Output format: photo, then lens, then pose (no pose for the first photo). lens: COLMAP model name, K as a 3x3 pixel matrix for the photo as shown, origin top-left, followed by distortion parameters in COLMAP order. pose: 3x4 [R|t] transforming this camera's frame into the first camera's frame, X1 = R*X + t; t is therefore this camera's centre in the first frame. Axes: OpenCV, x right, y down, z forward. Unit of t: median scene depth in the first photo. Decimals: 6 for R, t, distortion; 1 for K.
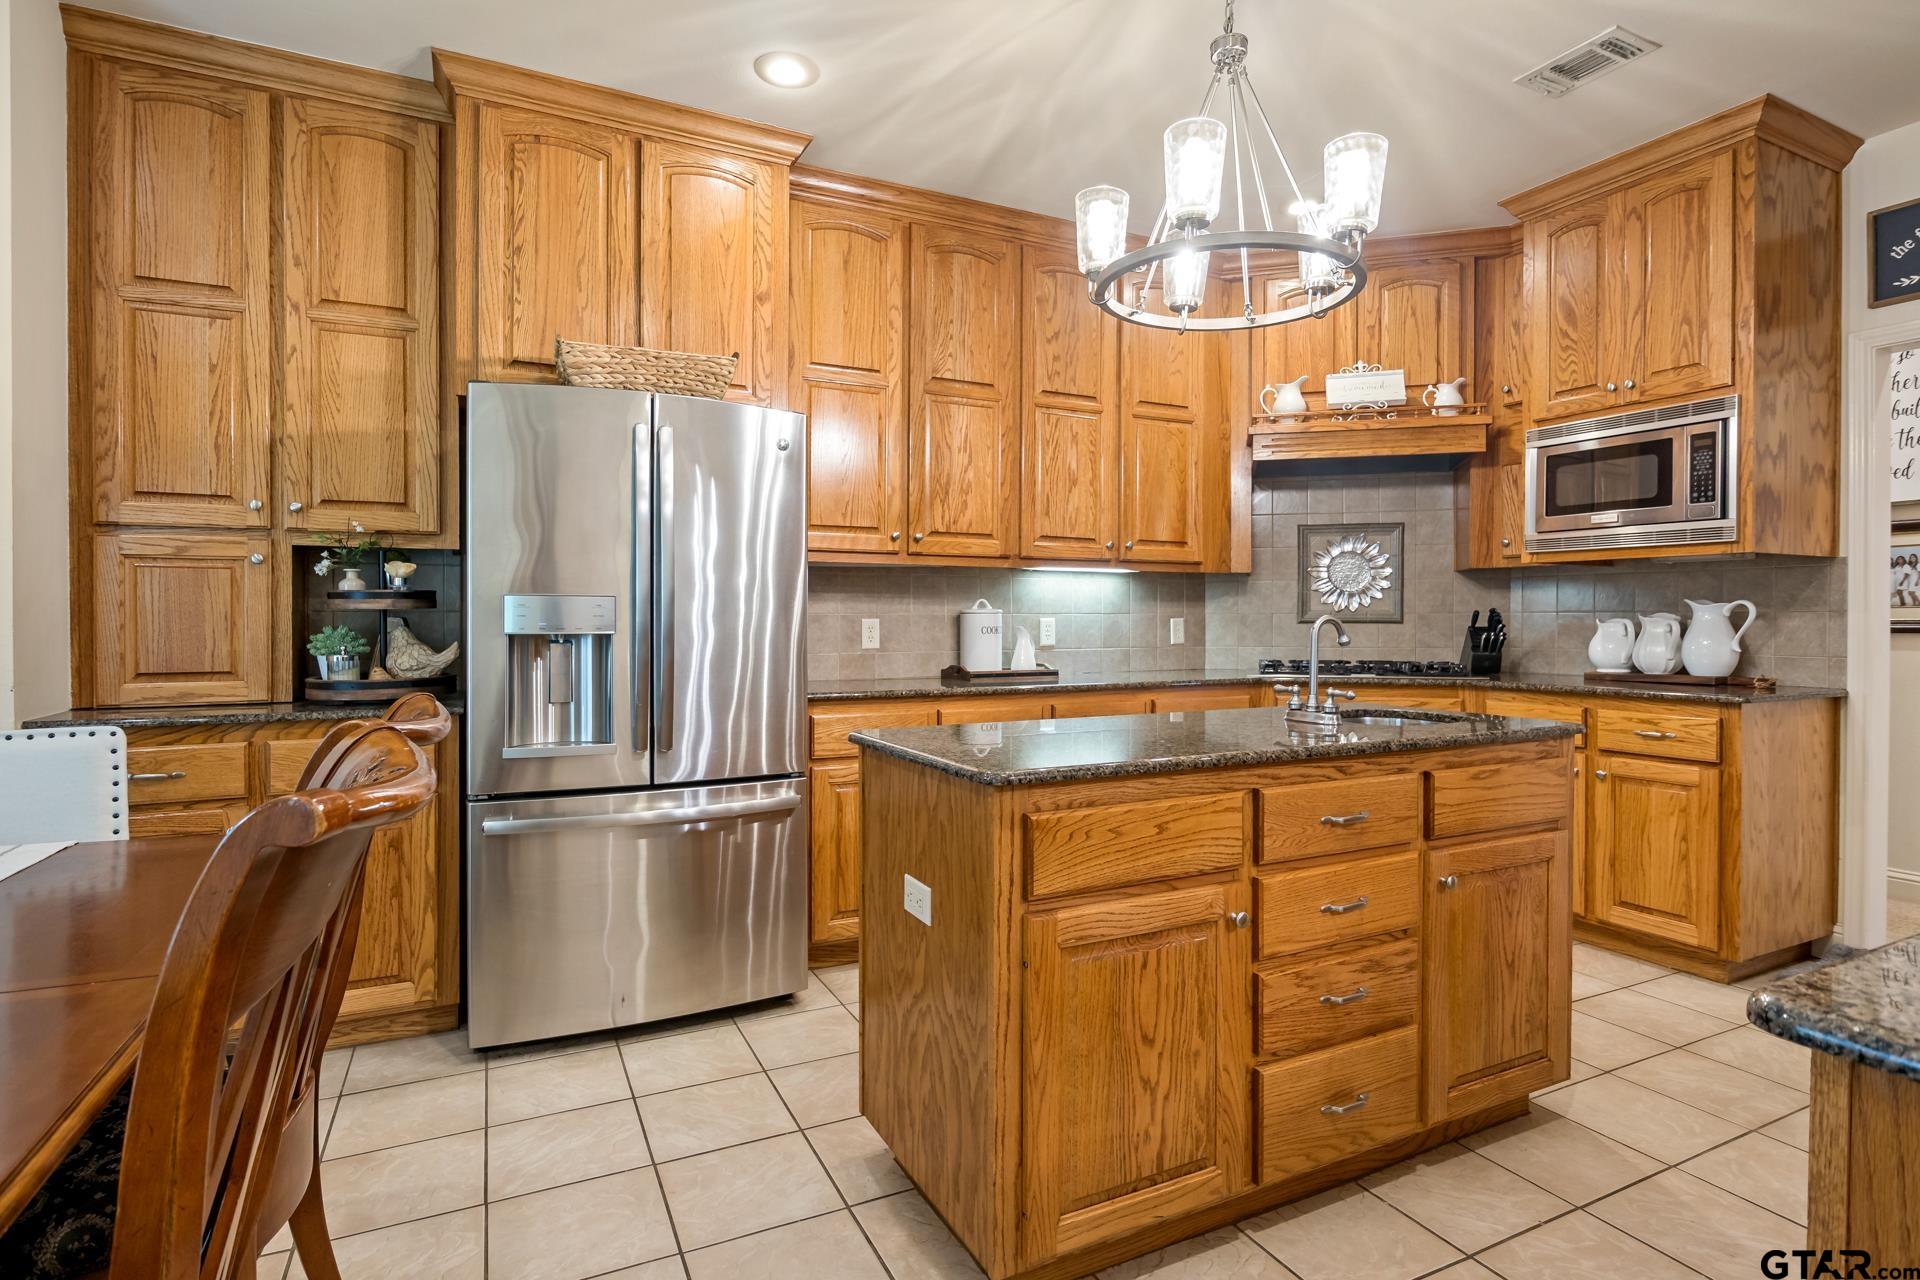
lens RADIAL K [[982.3, 0, 966.3], [0, 982.3, 615.2], [0, 0, 1]] dist [-0.005987, -0.000493]
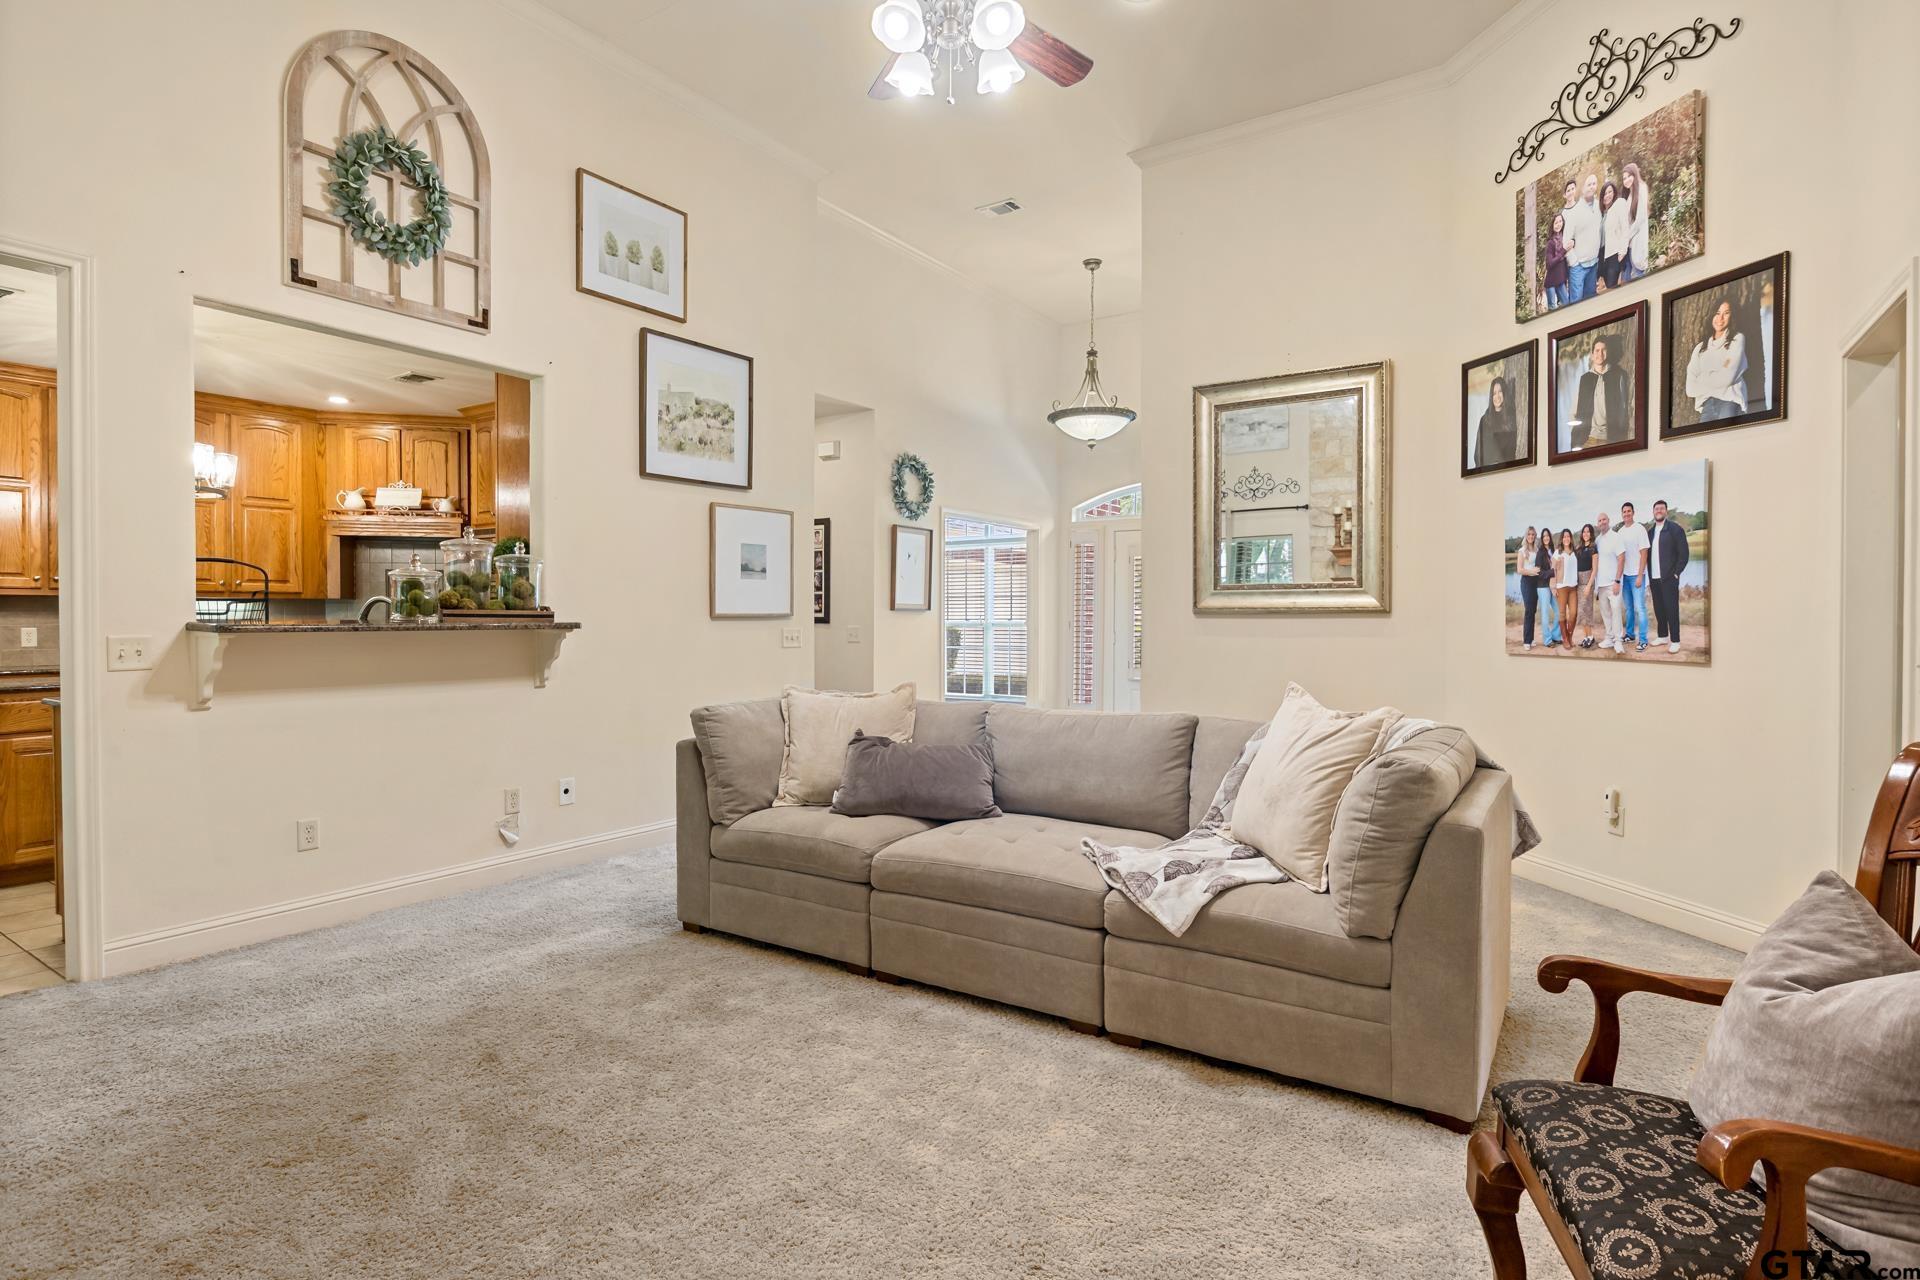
lens RADIAL K [[972.2, 0, 970.7], [0, 972.2, 629.0], [0, 0, 1]] dist [-0.008054, -0.000056]
pose [[0.866386, -0.006049, 0.499338, 0.448005], [-0.002210, 0.999870, 0.015947, -0.022907], [-0.499370, -0.014919, 0.866260, -1.117261]]
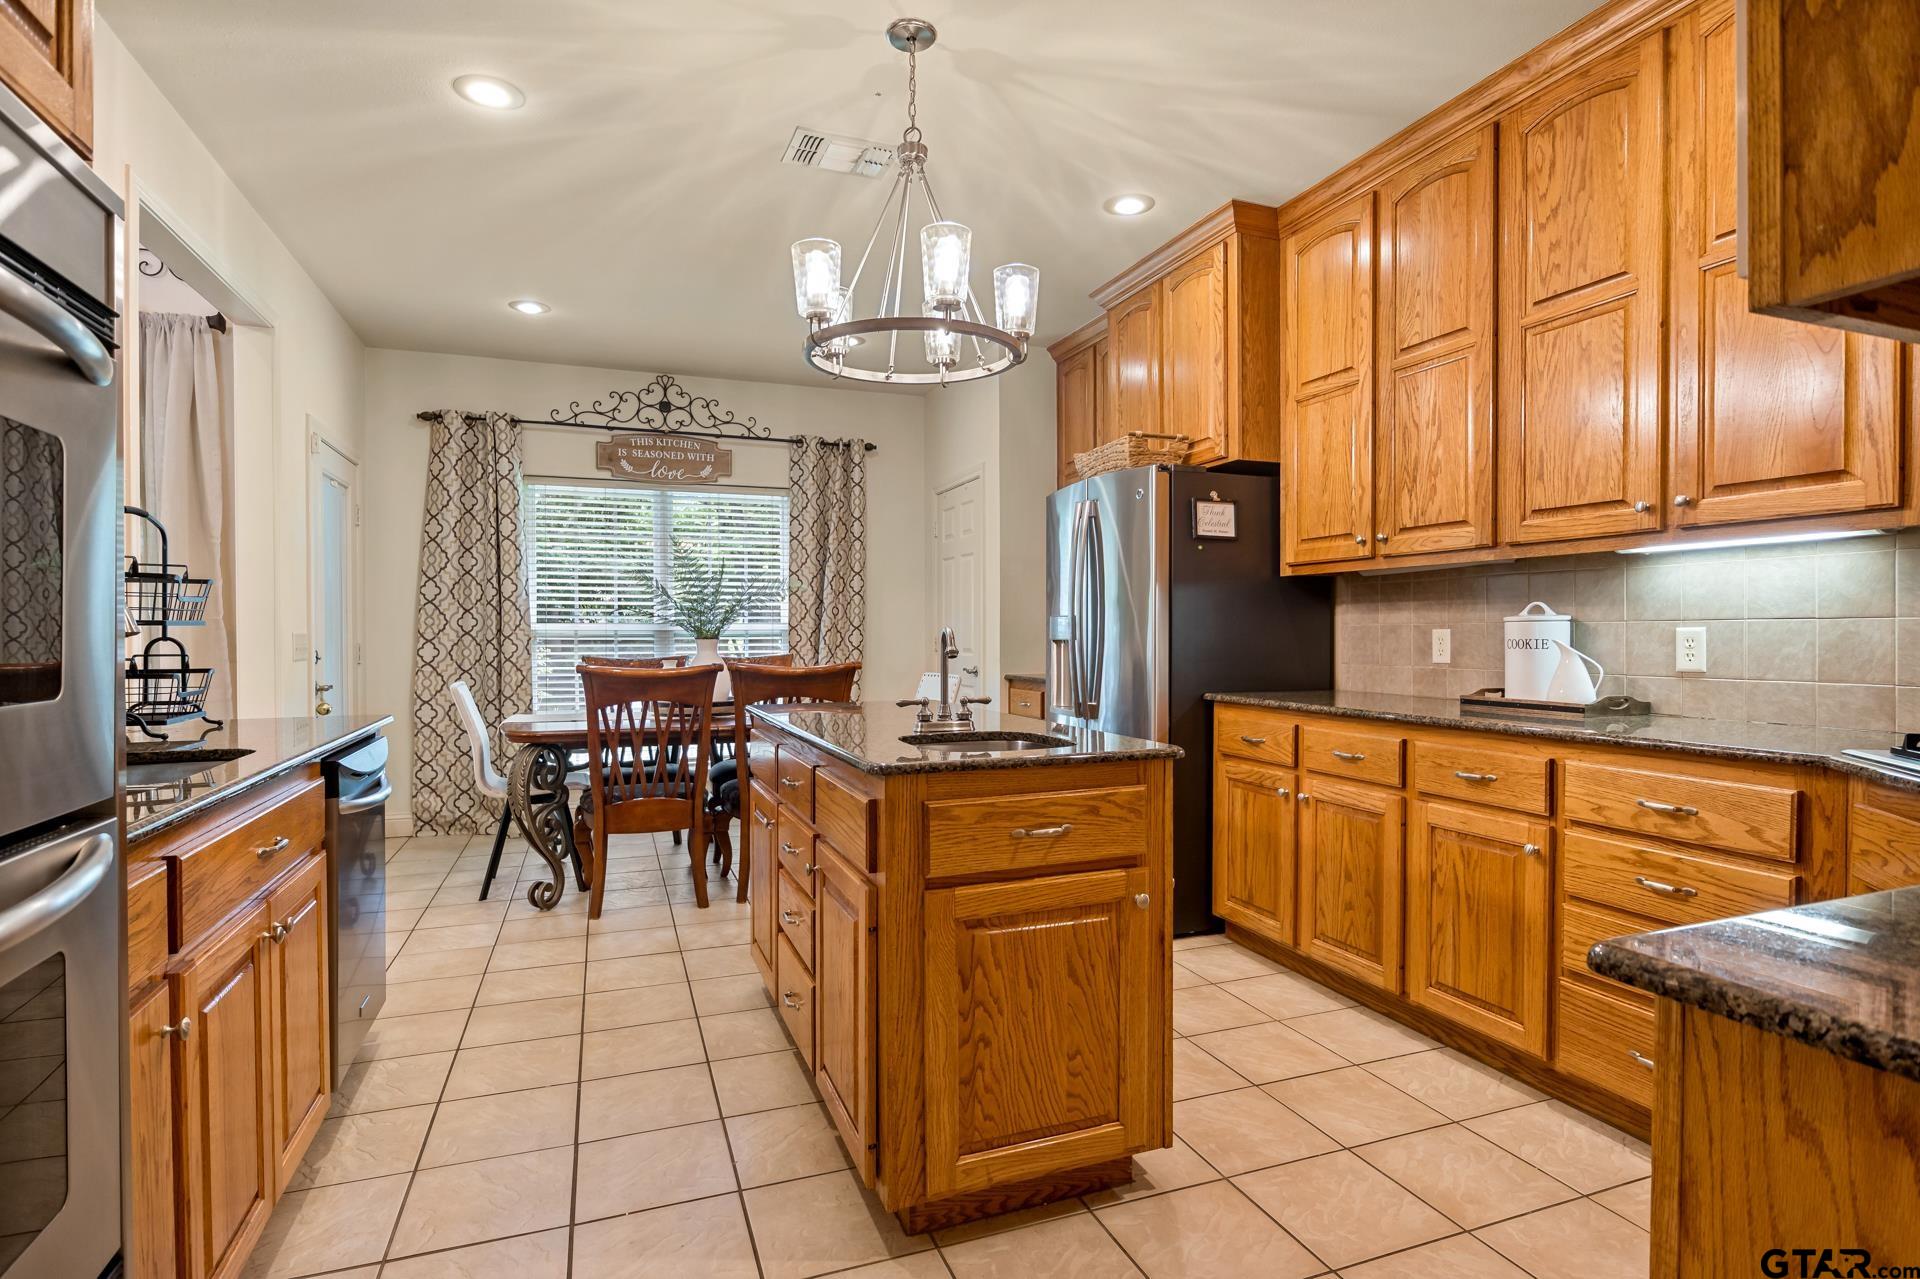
lens RADIAL K [[981.3, 0, 960.0], [0, 981.3, 639.5], [0, 0, 1]] dist [-0.005166, -0.000032]
pose [[-0.105614, 0.008054, -0.994375, 0.834505], [0.006650, 0.999951, 0.007393, 0.003716], [0.994385, -0.005832, -0.105662, 0.677206]]
